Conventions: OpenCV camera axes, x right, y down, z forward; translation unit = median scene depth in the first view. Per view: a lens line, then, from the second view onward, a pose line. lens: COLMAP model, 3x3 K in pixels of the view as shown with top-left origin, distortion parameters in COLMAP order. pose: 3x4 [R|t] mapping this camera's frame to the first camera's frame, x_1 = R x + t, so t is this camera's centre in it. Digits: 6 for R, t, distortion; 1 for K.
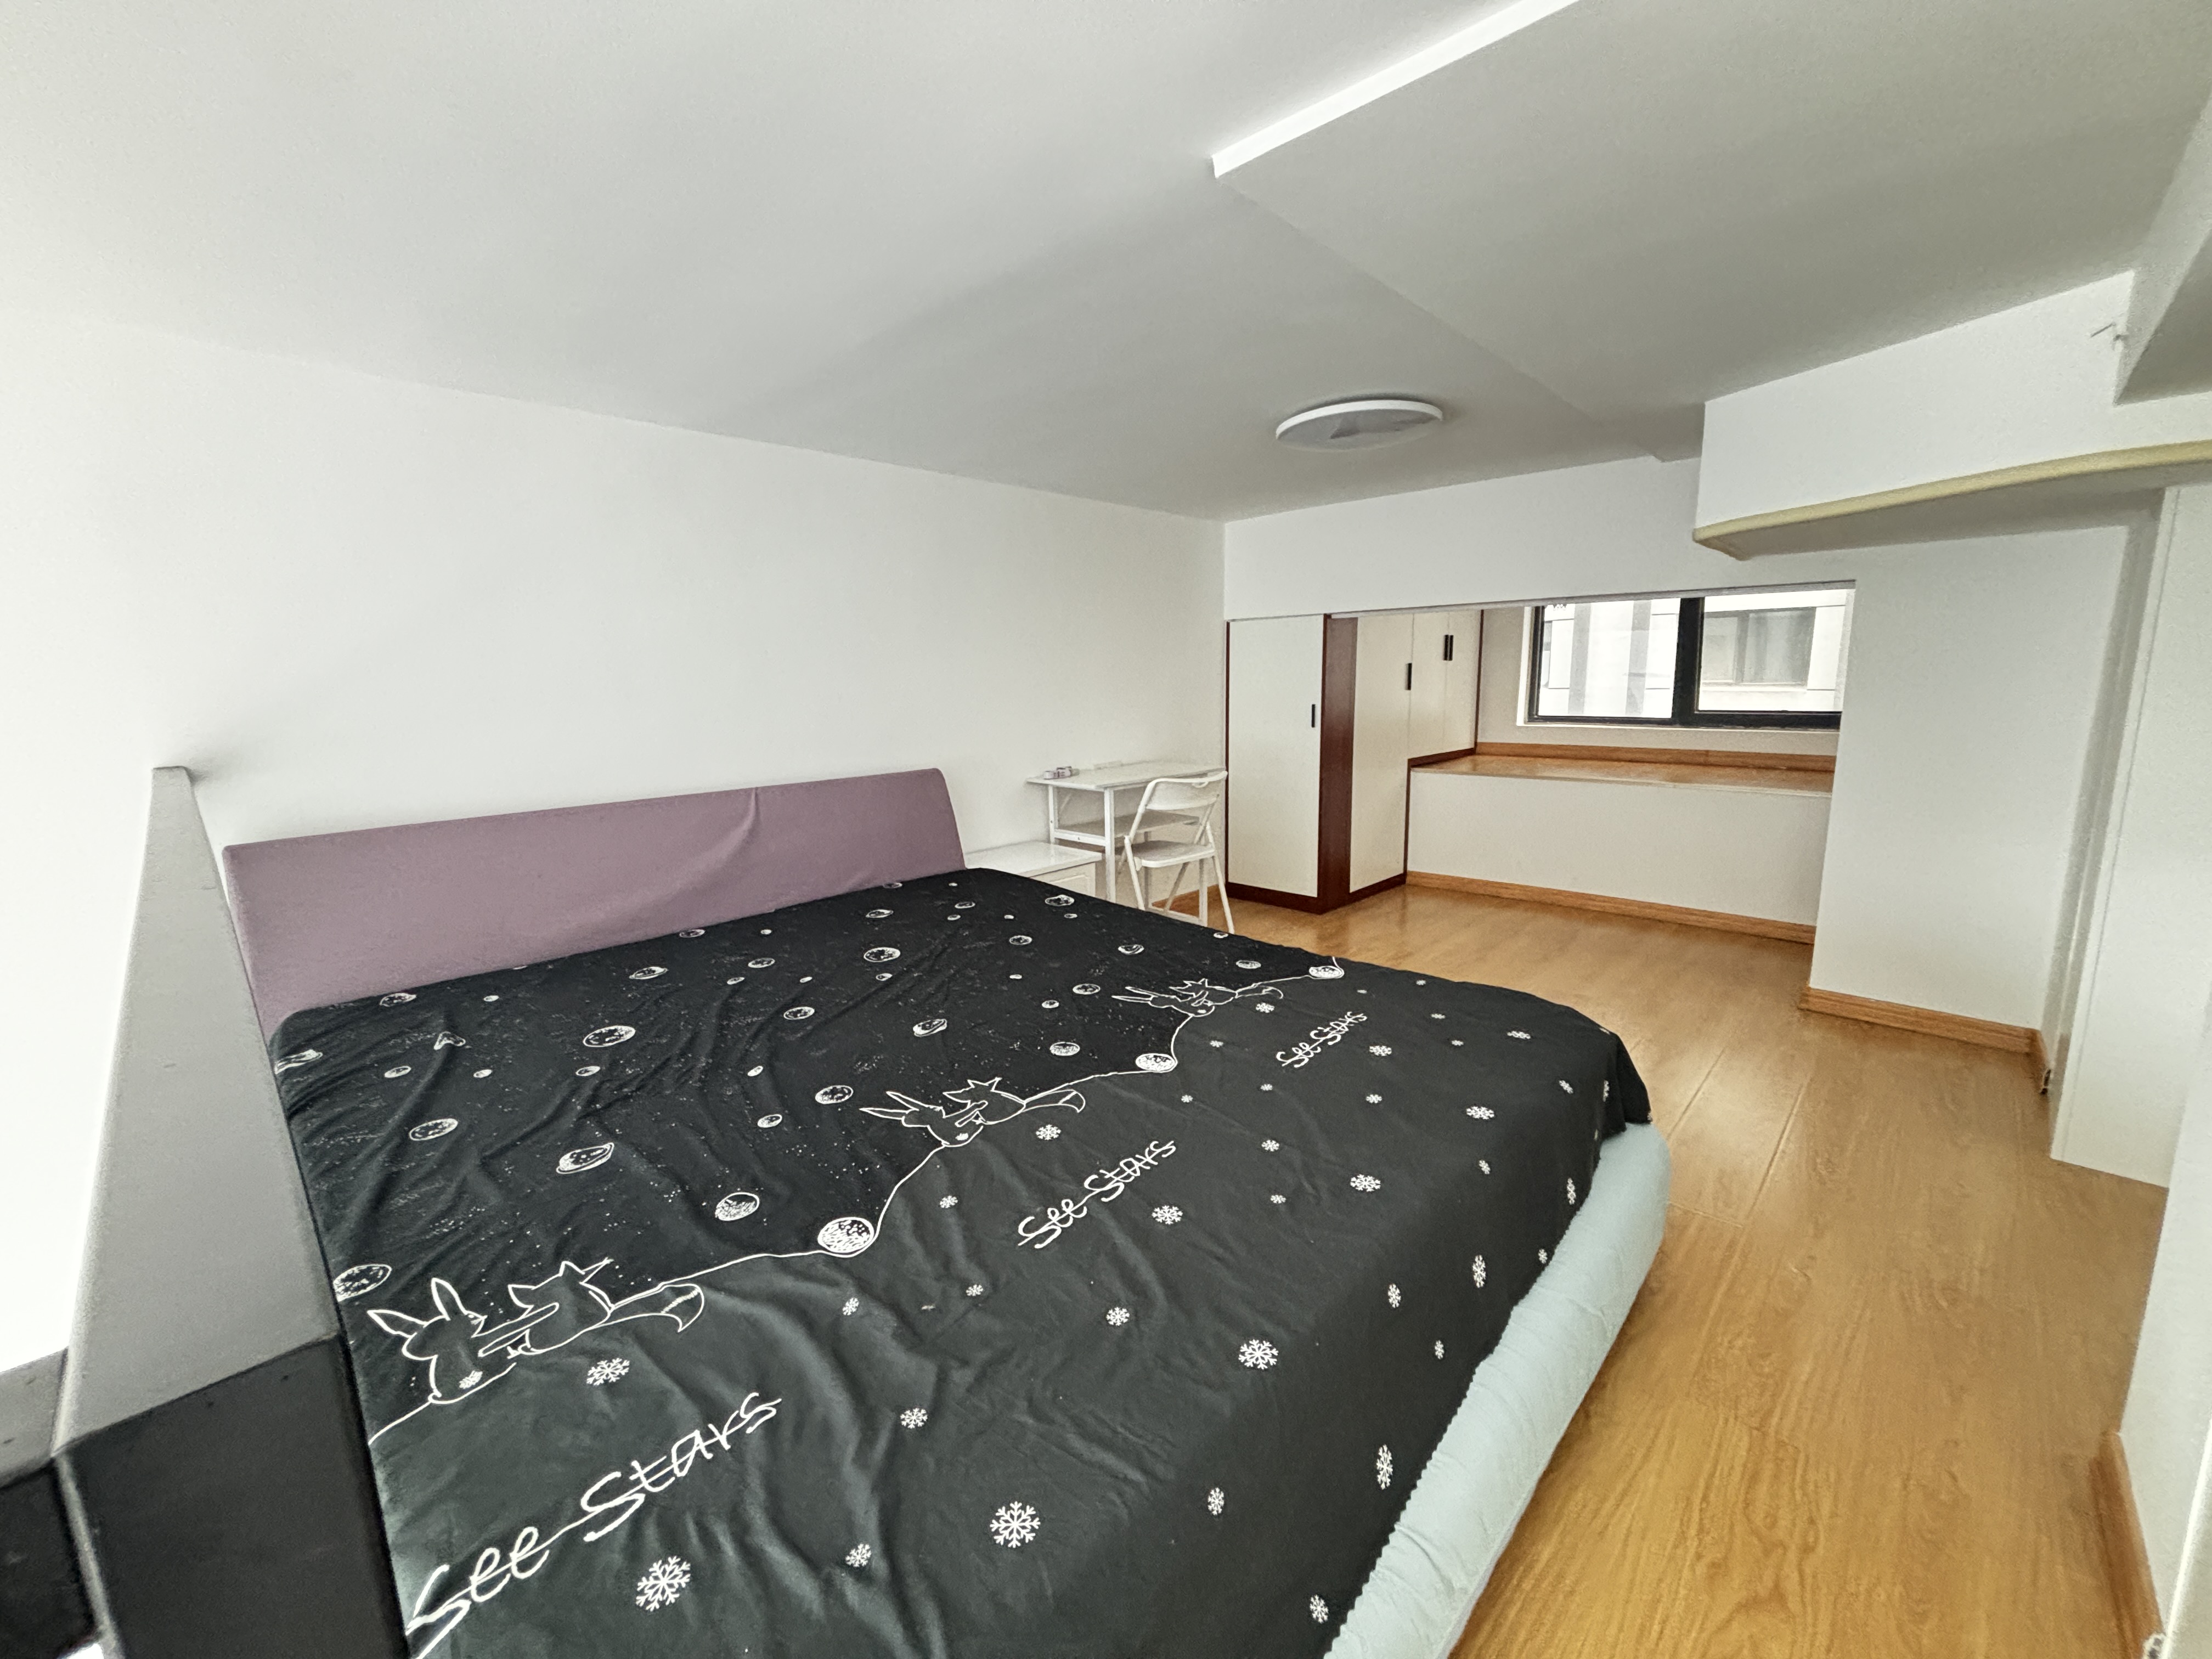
lens RADIAL K [[888.8, 0, 1100.1], [0, 888.8, 826.7], [0, 0, 1]] dist [-0.002383, -0.000360]
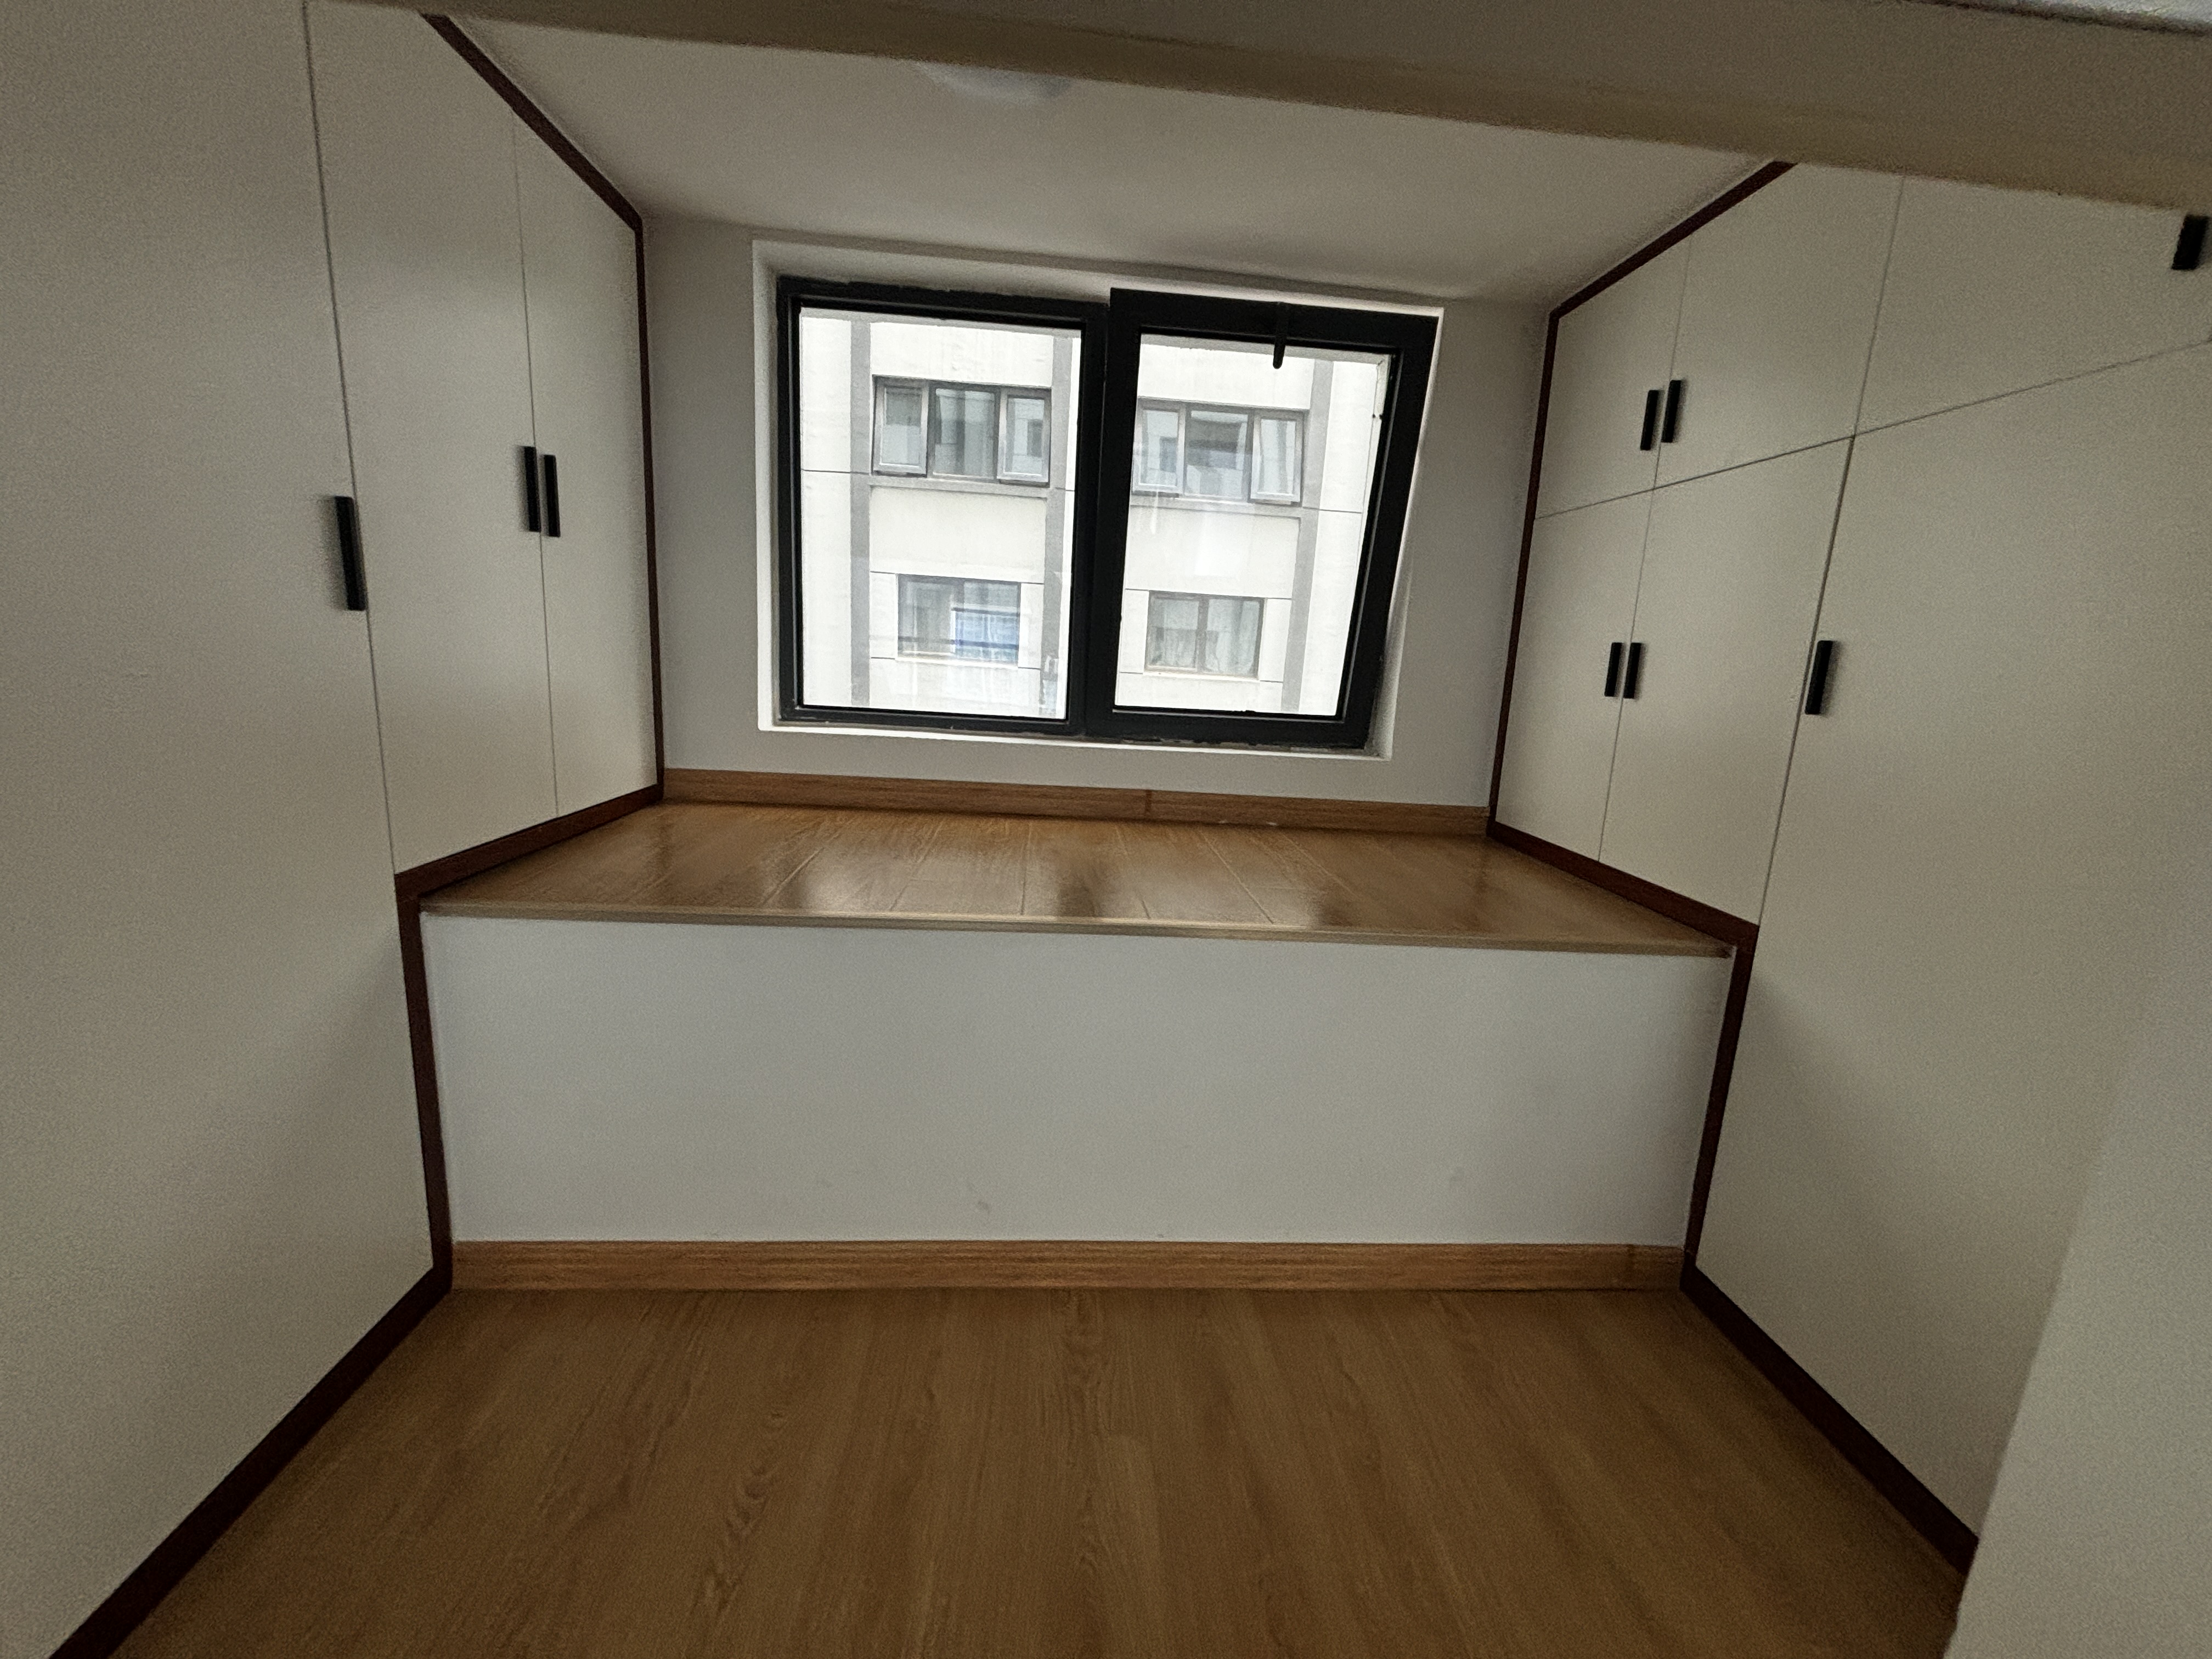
lens RADIAL K [[888.8, 0, 1100.1], [0, 888.8, 826.7], [0, 0, 1]] dist [-0.002383, -0.000360]
pose [[0.666758, -0.090082, 0.739810, 0.286863], [0.056320, 0.995920, 0.070508, -0.096578], [-0.743143, -0.005346, 0.669111, 0.654693]]
